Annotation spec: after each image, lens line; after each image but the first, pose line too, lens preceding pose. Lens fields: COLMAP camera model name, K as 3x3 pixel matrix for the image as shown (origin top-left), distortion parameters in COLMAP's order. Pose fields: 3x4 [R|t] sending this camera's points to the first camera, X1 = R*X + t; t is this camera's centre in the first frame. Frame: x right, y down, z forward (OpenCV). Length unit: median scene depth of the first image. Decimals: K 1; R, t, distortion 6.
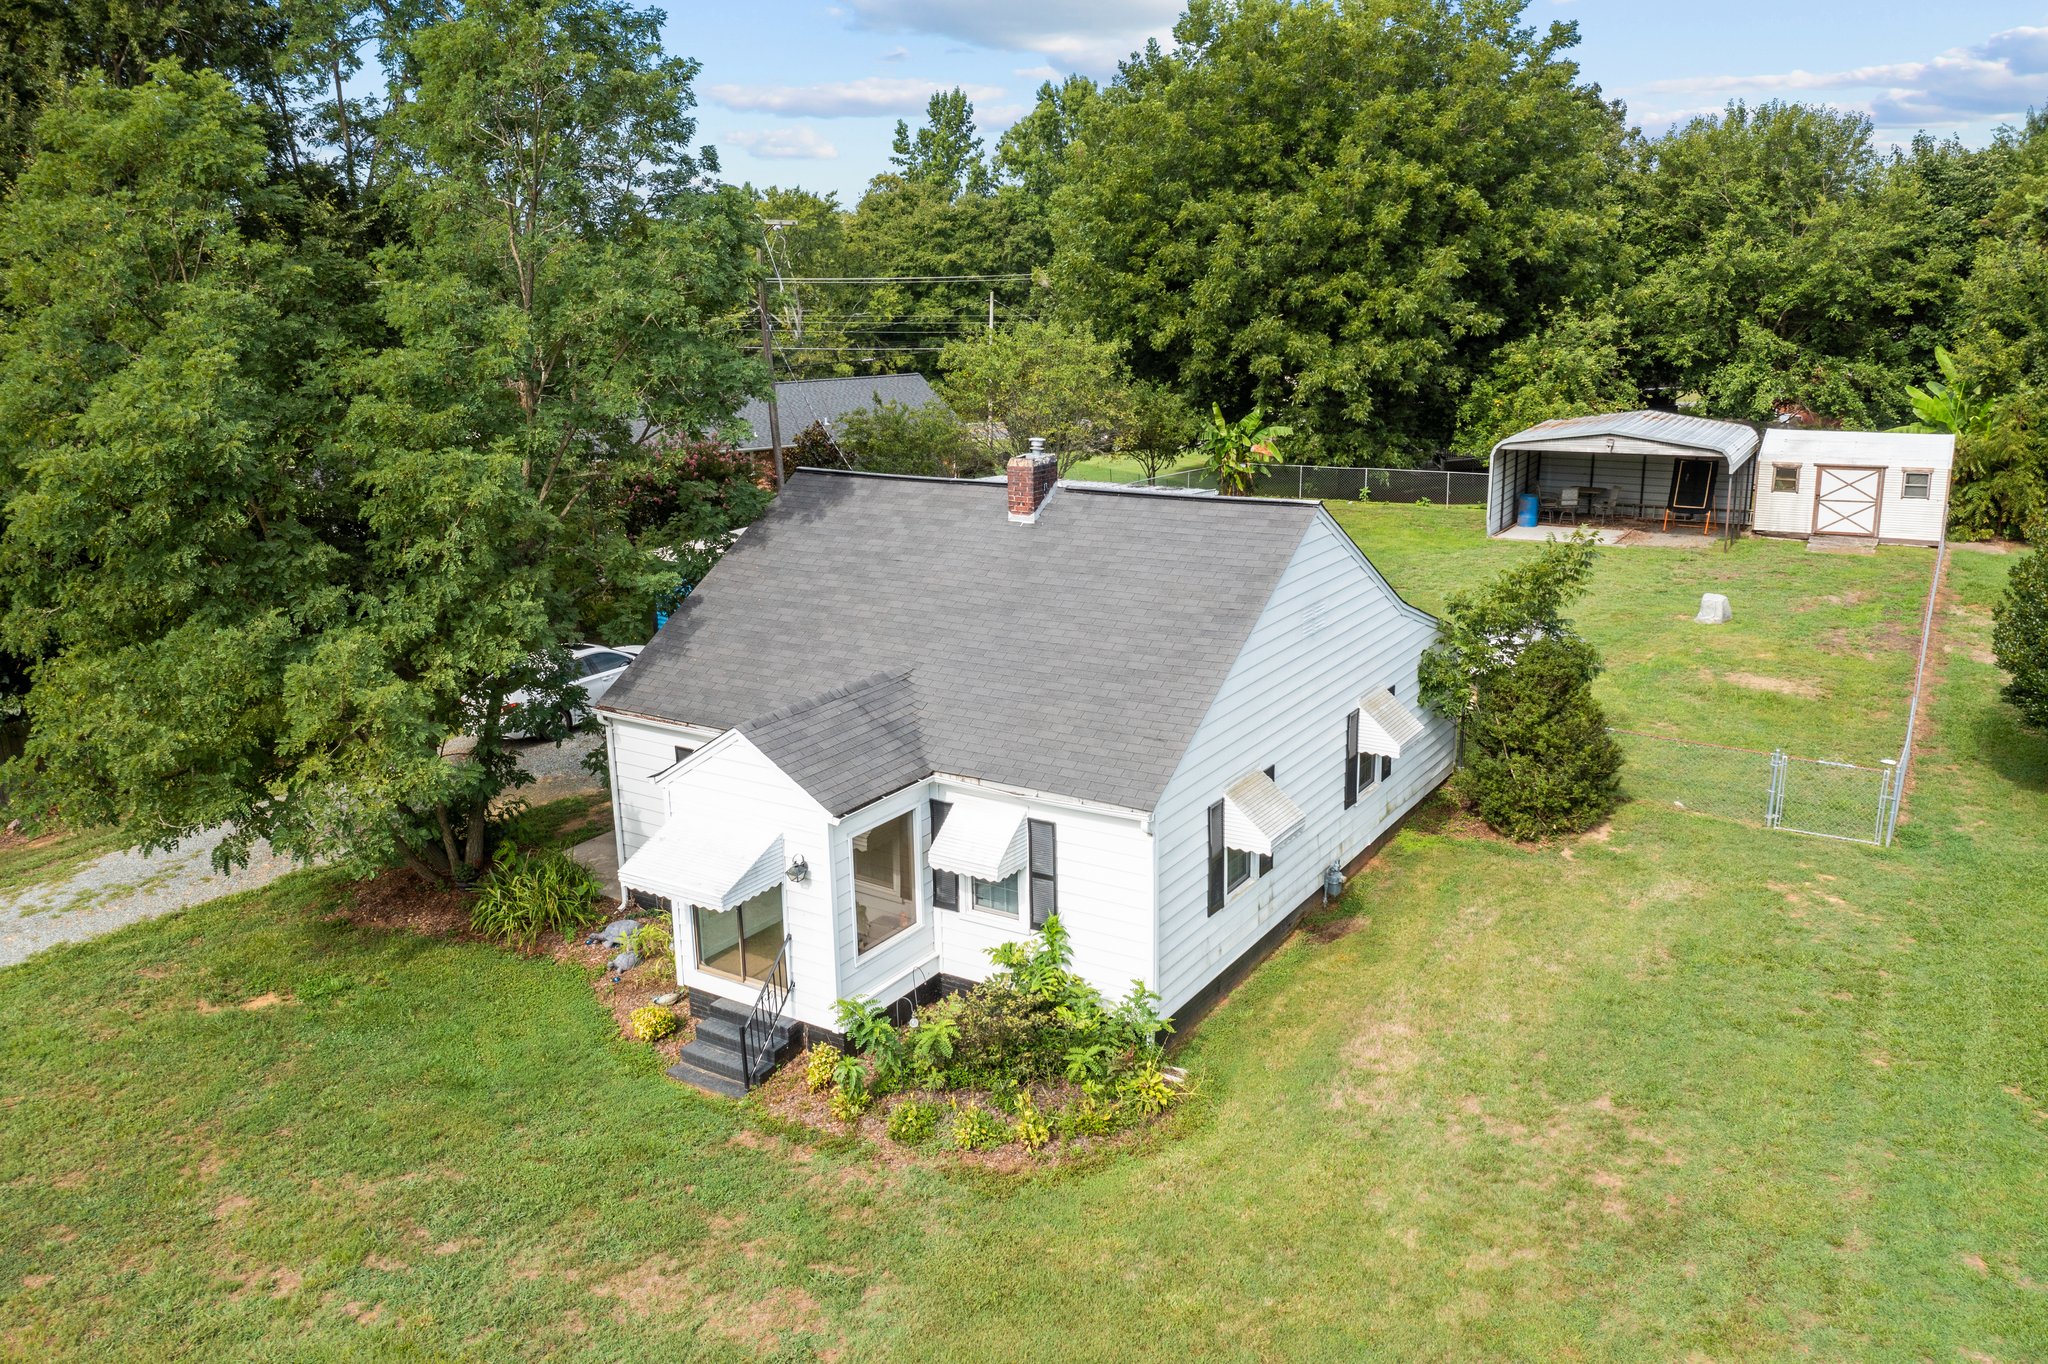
lens RADIAL K [[1608.1, 0, 1018.2], [0, 1608.1, 631.0], [0, 0, 1]] dist [-0.028453, -0.000756]
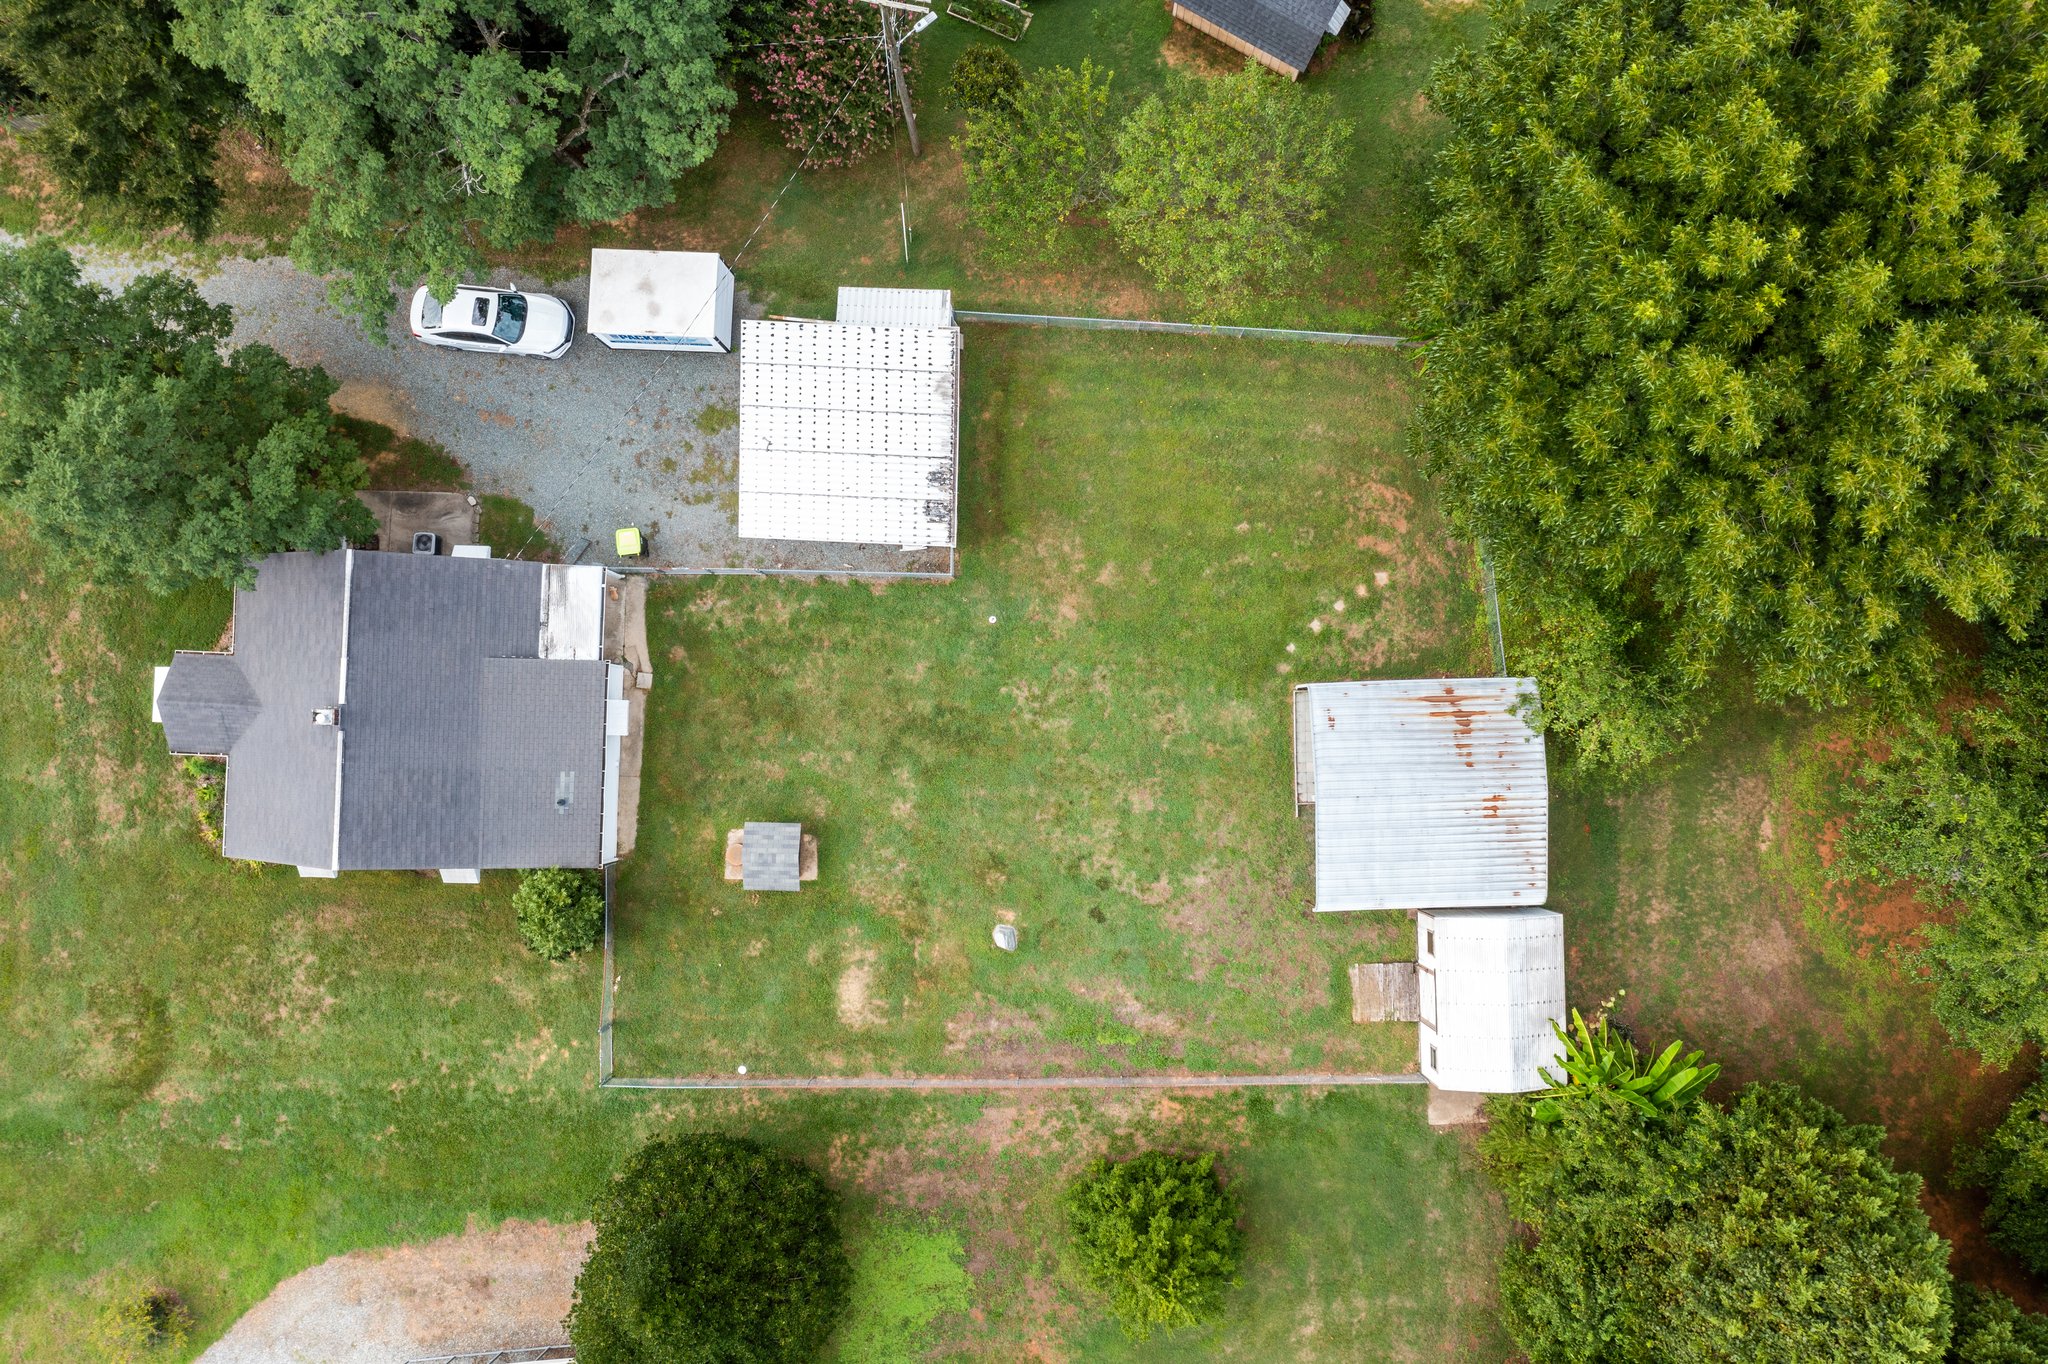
lens RADIAL K [[1595.1, 0, 1095.0], [0, 1595.1, 676.7], [0, 0, 1]] dist [-0.038036, 0.007535]
pose [[0.521979, 0.852917, -0.008395, 0.439040], [-0.209742, 0.137888, 0.967985, -1.998689], [0.826769, -0.503507, 0.250867, 1.231953]]
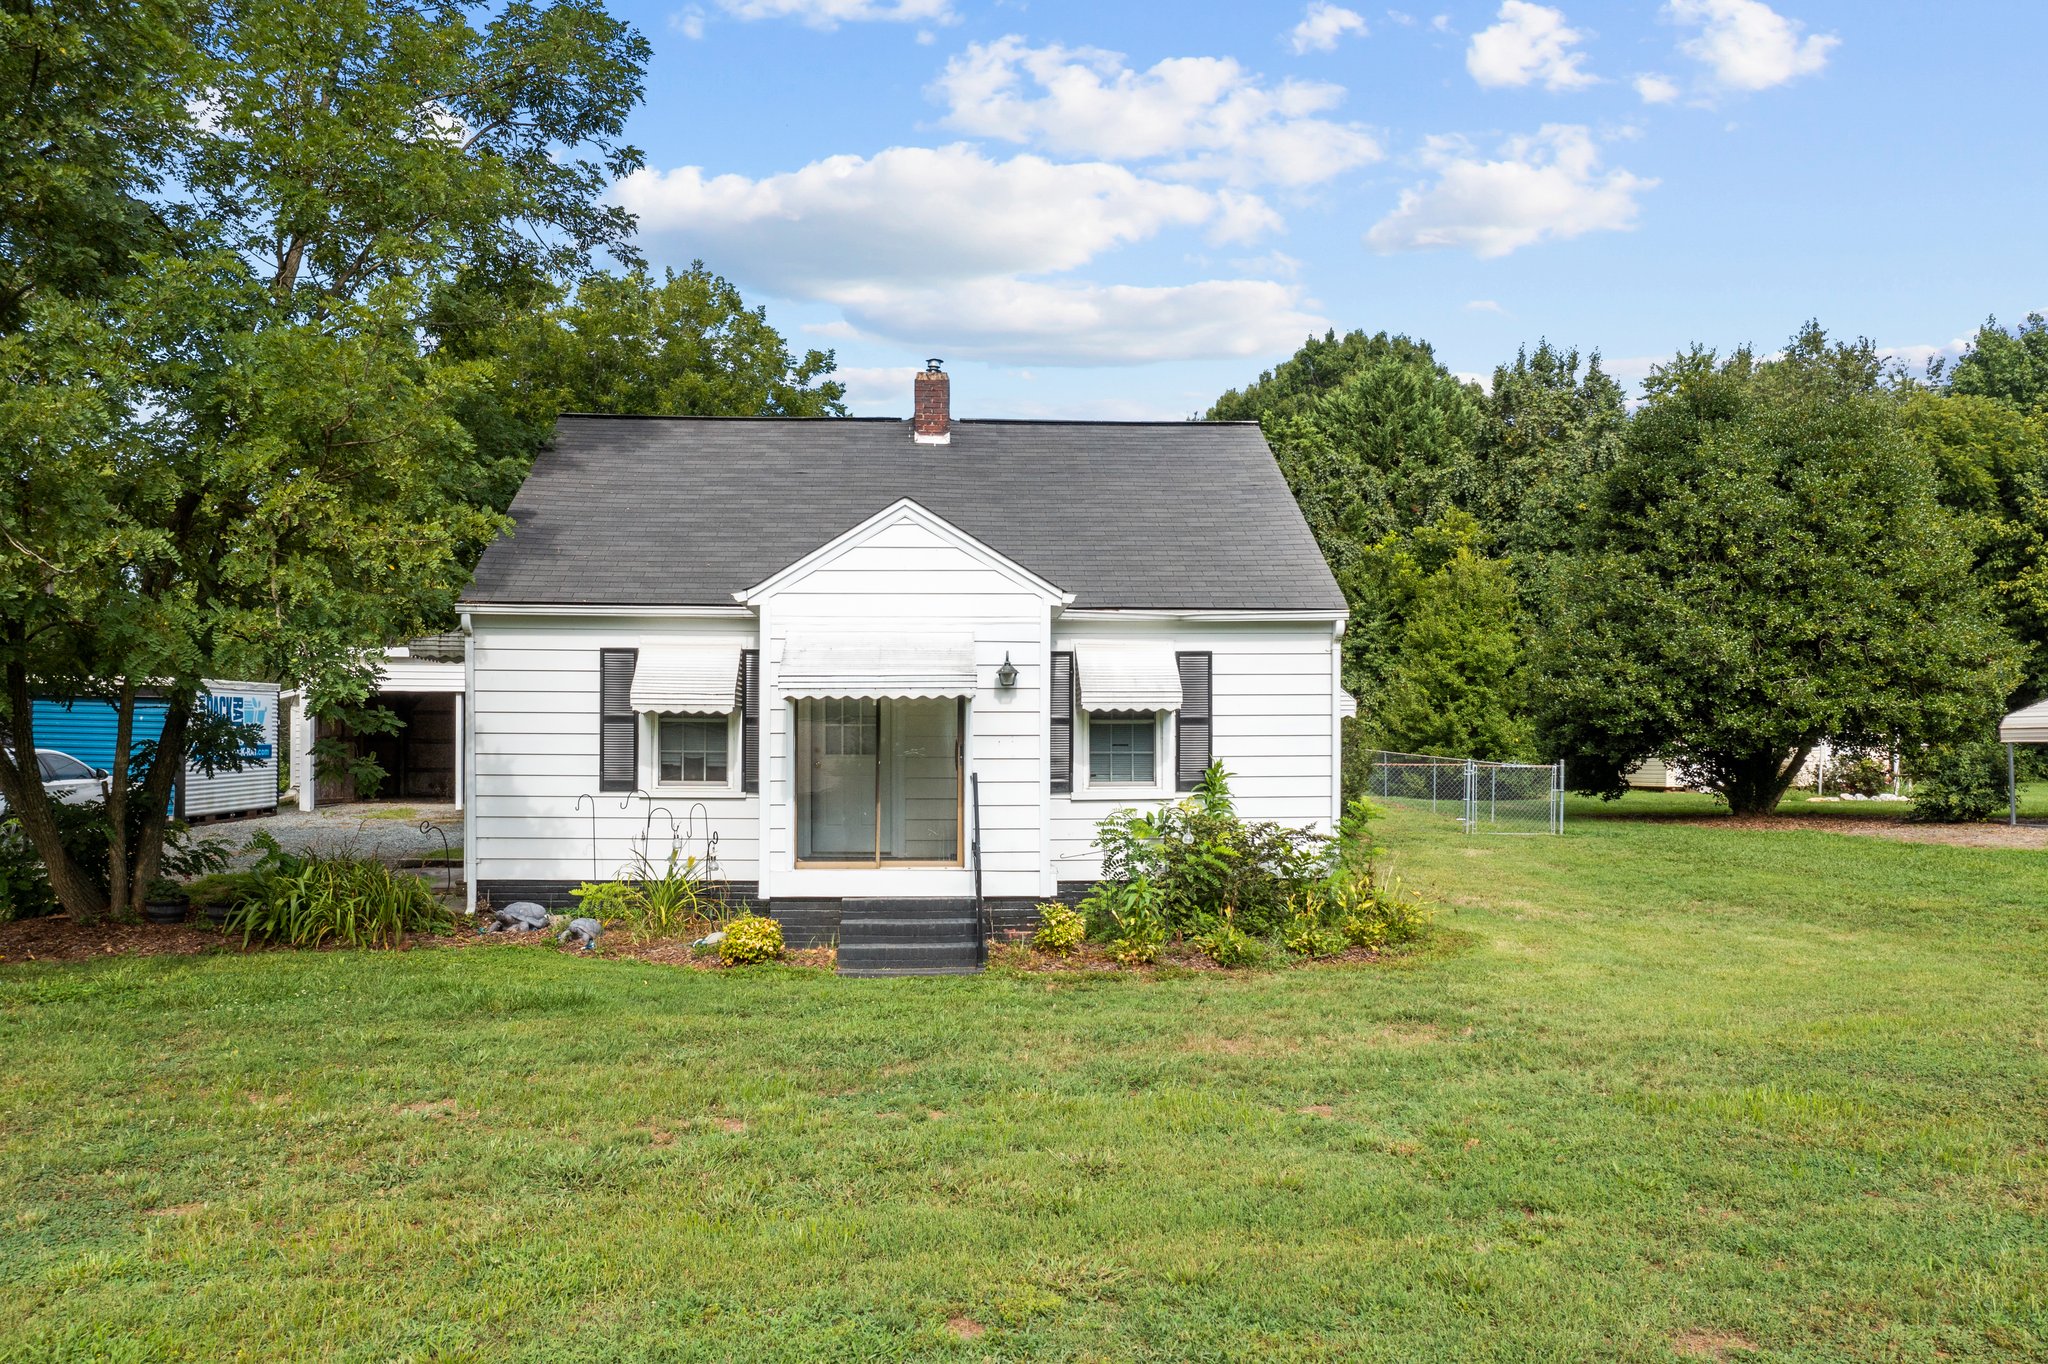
lens RADIAL K [[1654.6, 0, 1029.3], [0, 1654.6, 718.7], [0, 0, 1]] dist [-0.040609, 0.007371]
pose [[0.798403, 0.036184, 0.601035, -0.458589], [0.119885, 0.968655, -0.217568, 0.260801], [-0.590068, 0.245762, 0.769039, 0.291588]]
